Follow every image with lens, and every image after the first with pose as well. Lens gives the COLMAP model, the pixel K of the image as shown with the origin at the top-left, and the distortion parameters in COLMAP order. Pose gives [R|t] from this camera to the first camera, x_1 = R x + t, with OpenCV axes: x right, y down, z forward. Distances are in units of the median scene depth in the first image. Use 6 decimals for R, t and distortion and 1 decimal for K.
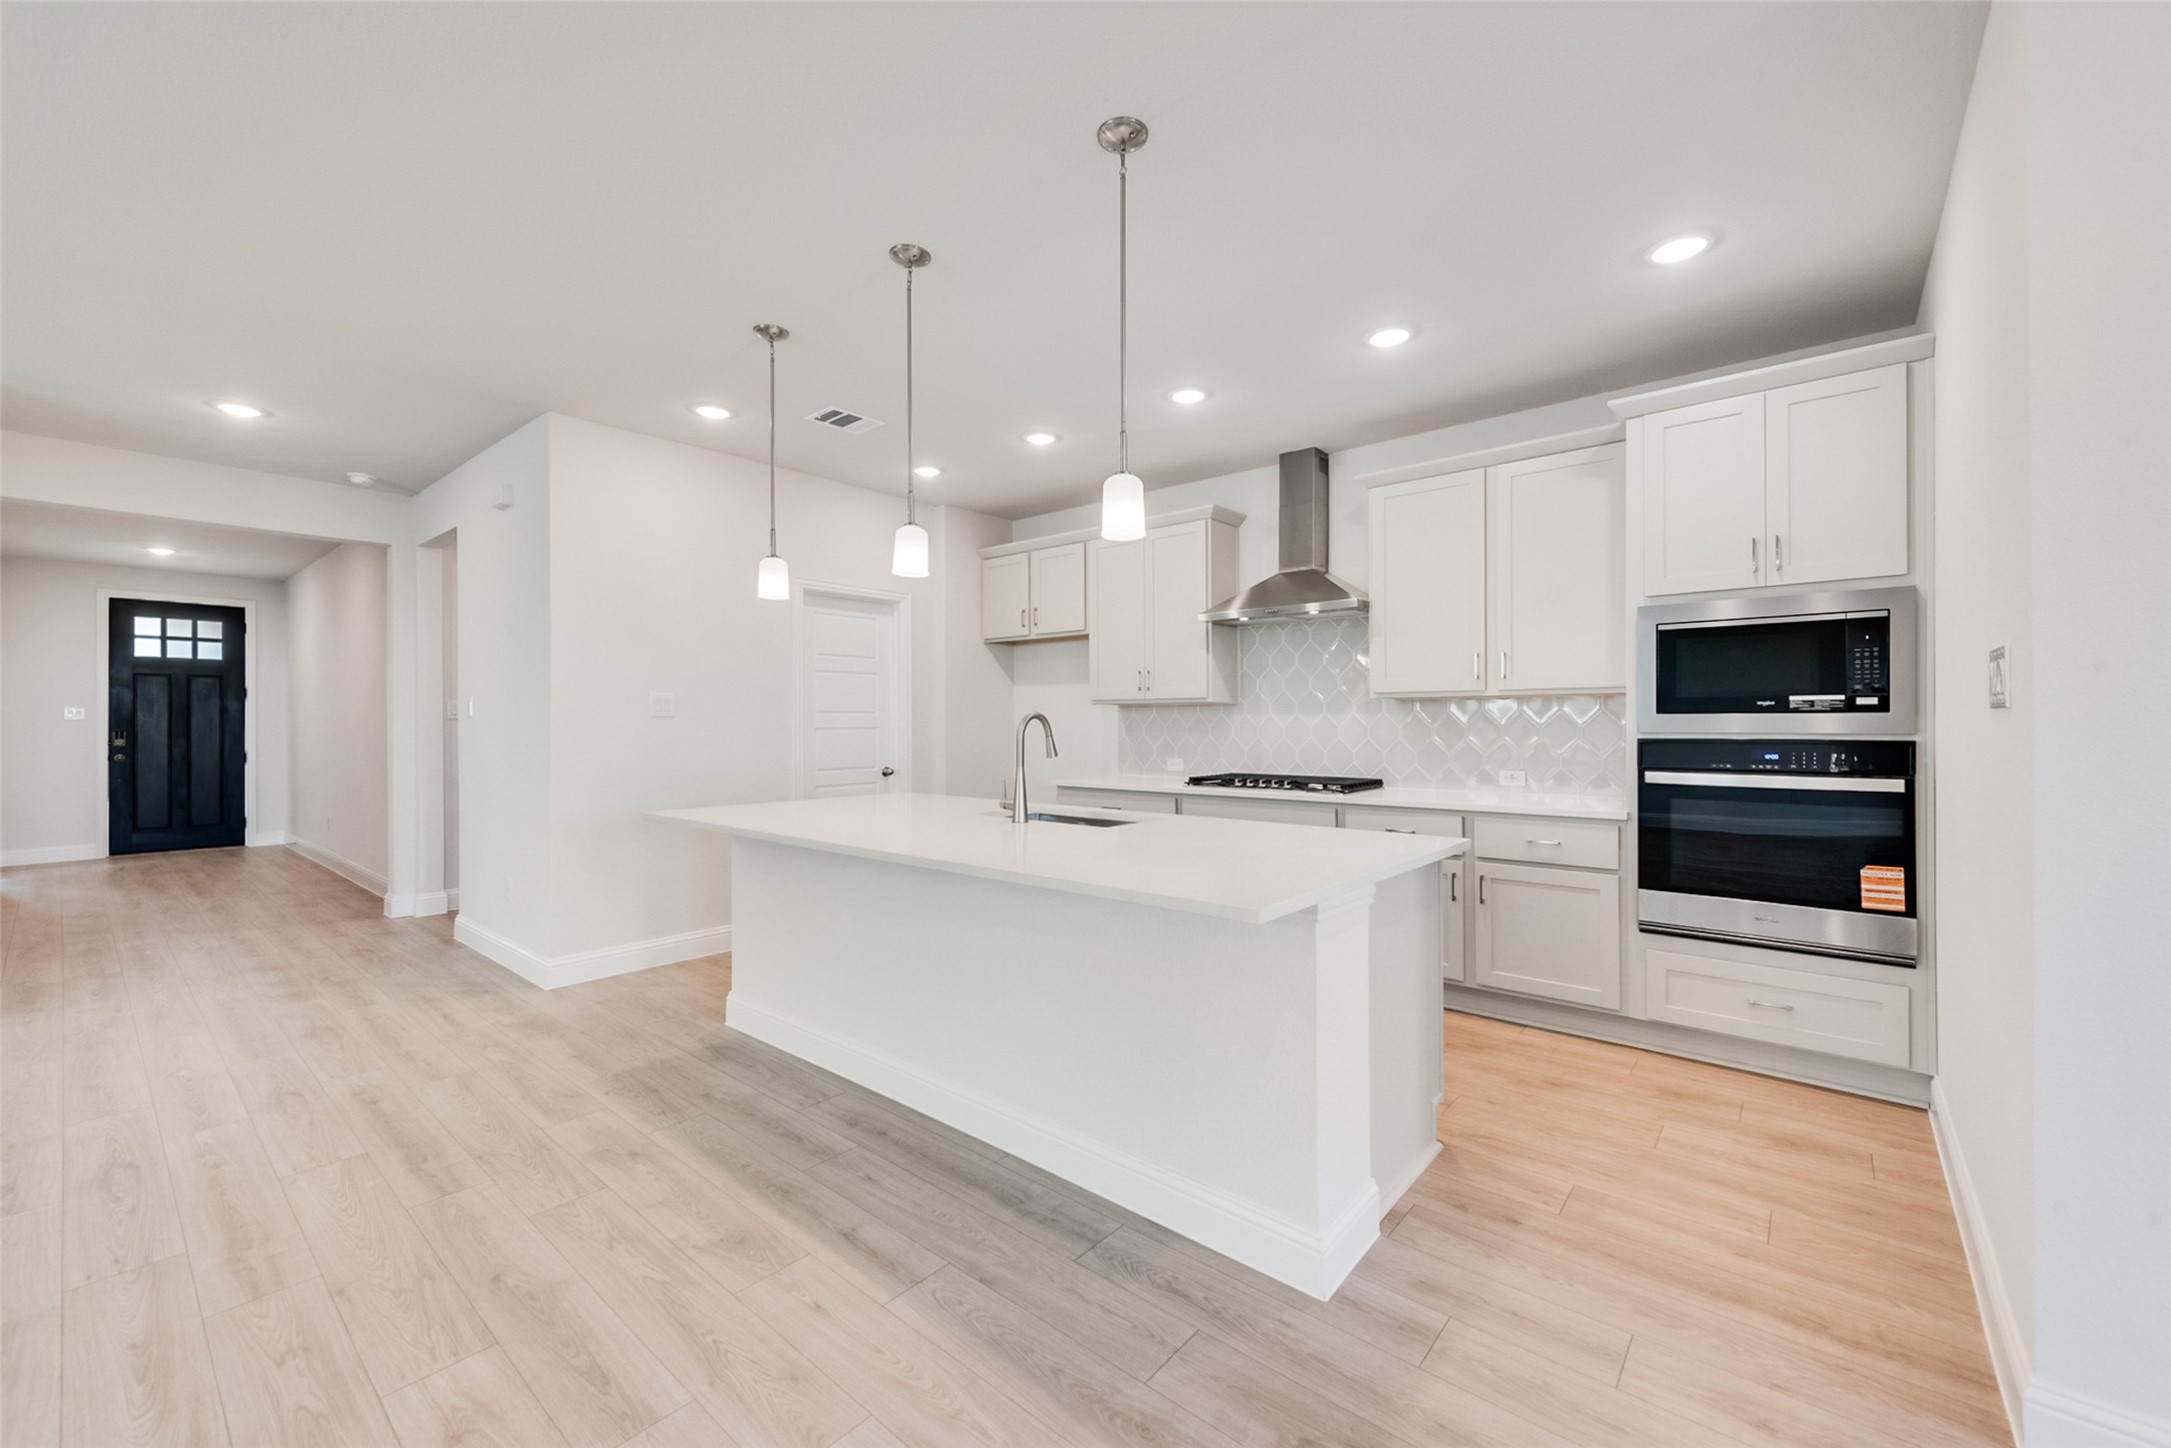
lens RADIAL K [[861.6, 0, 1085.5], [0, 861.6, 724.0], [0, 0, 1]] dist [-0.048534, 0.000010]
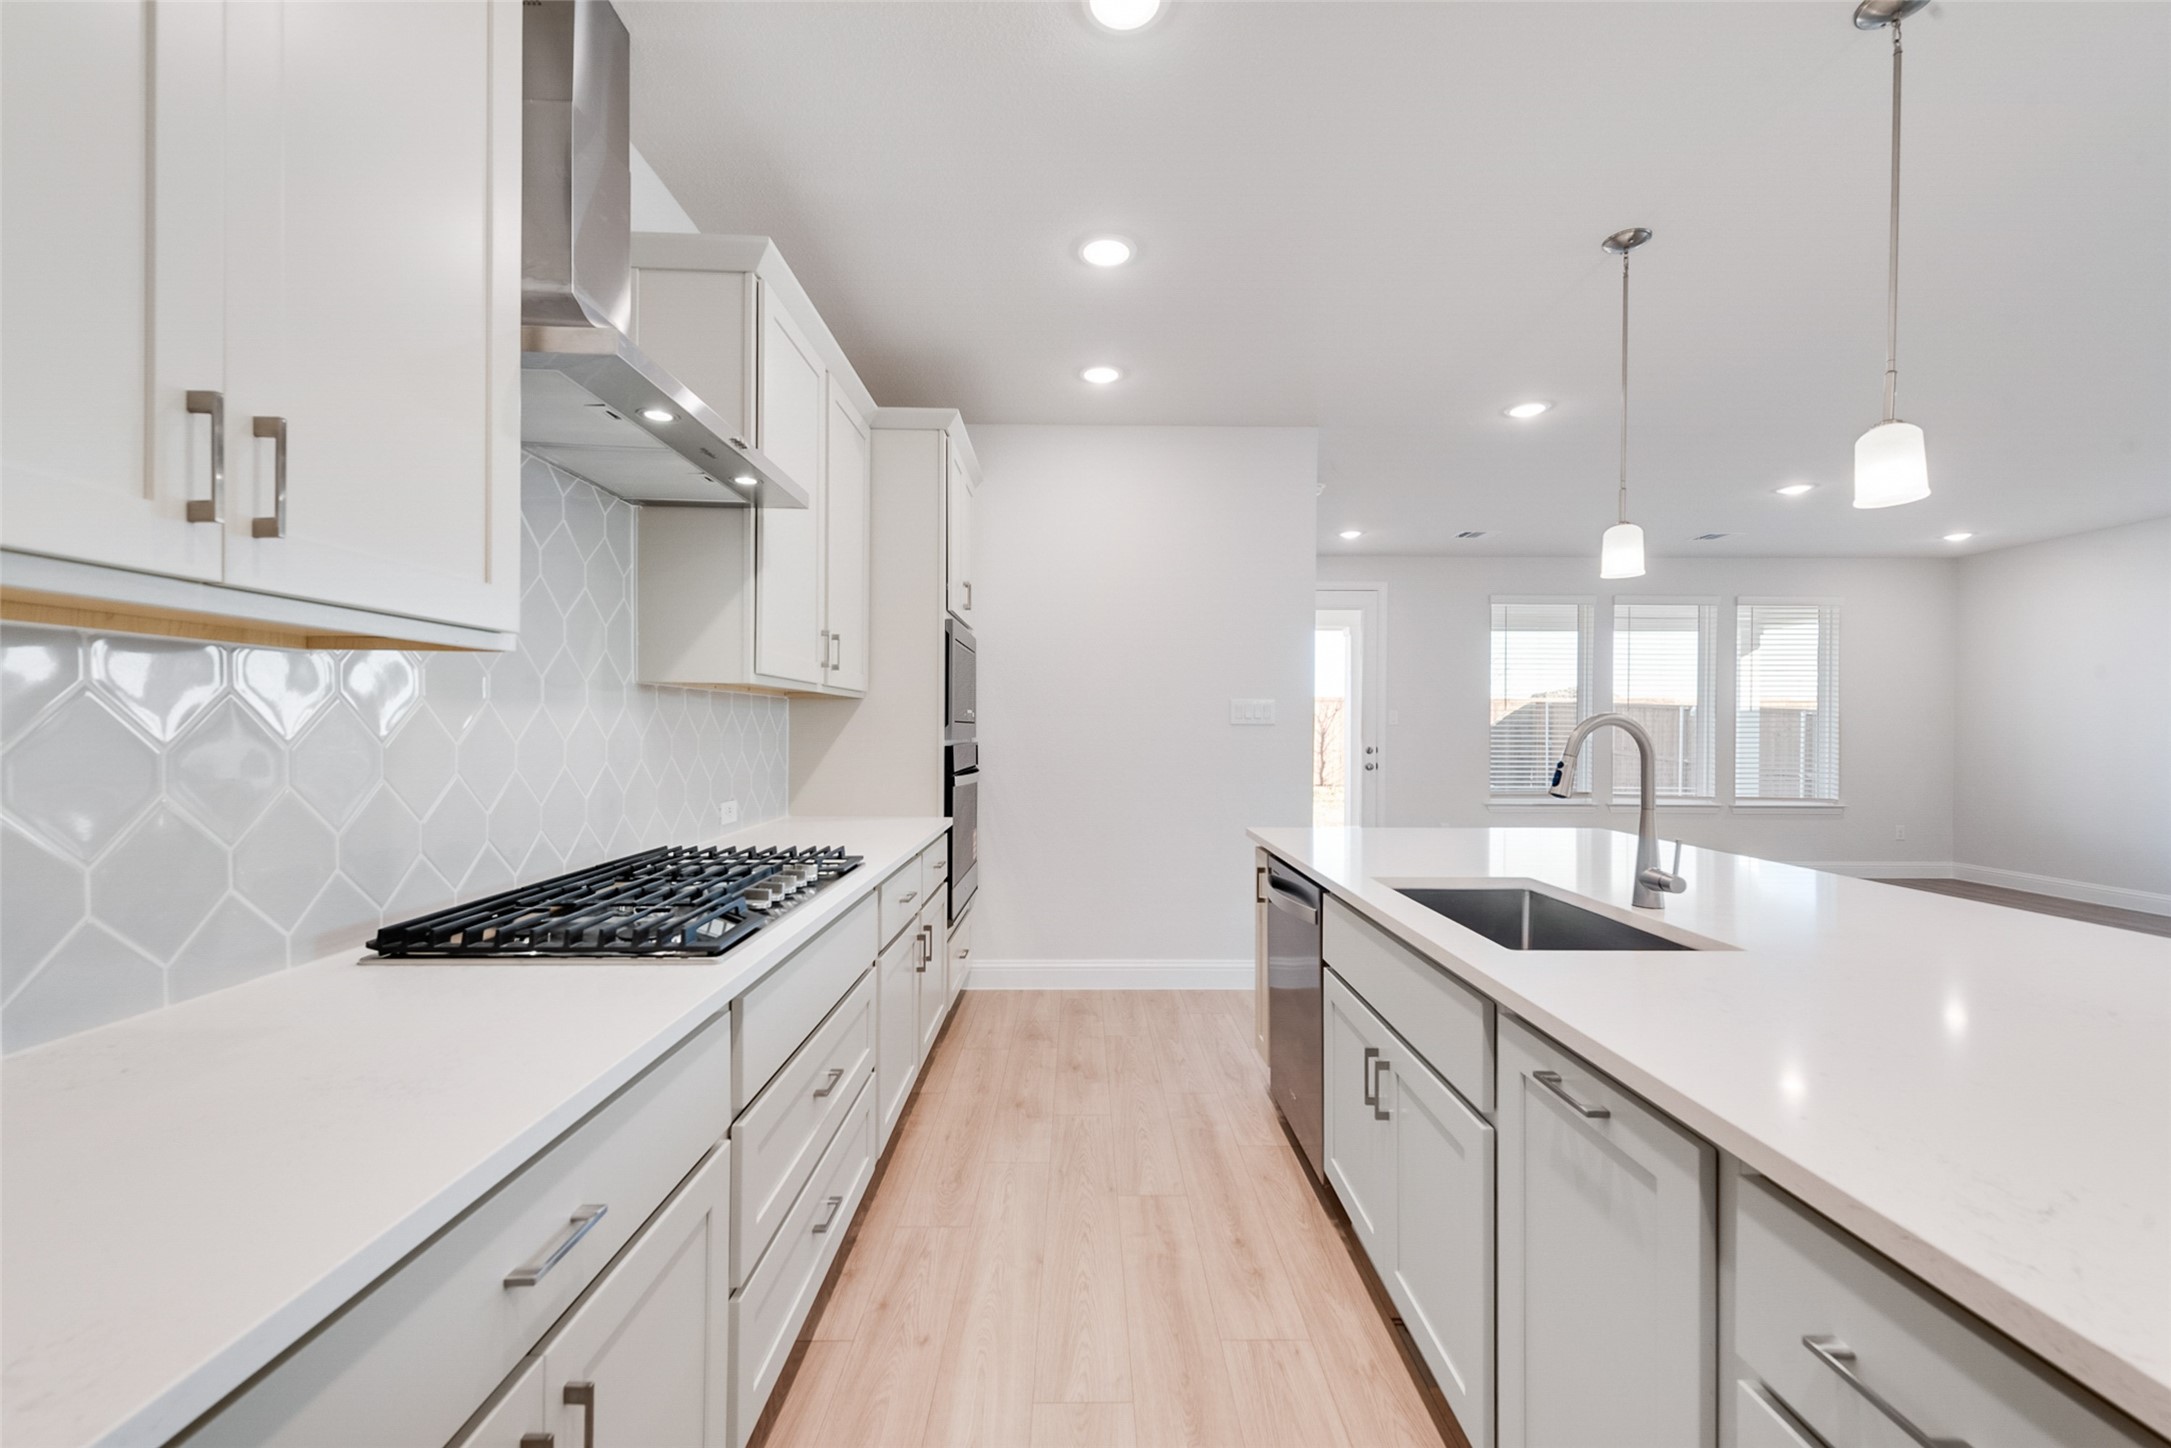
lens RADIAL K [[861.6, 0, 1085.5], [0, 861.6, 724.0], [0, 0, 1]] dist [-0.048534, 0.000010]
pose [[-0.657896, 0.002704, 0.753104, -0.306644], [-0.004124, 0.999966, -0.007193, 0.003834], [-0.753097, -0.007838, -0.657862, 1.978845]]
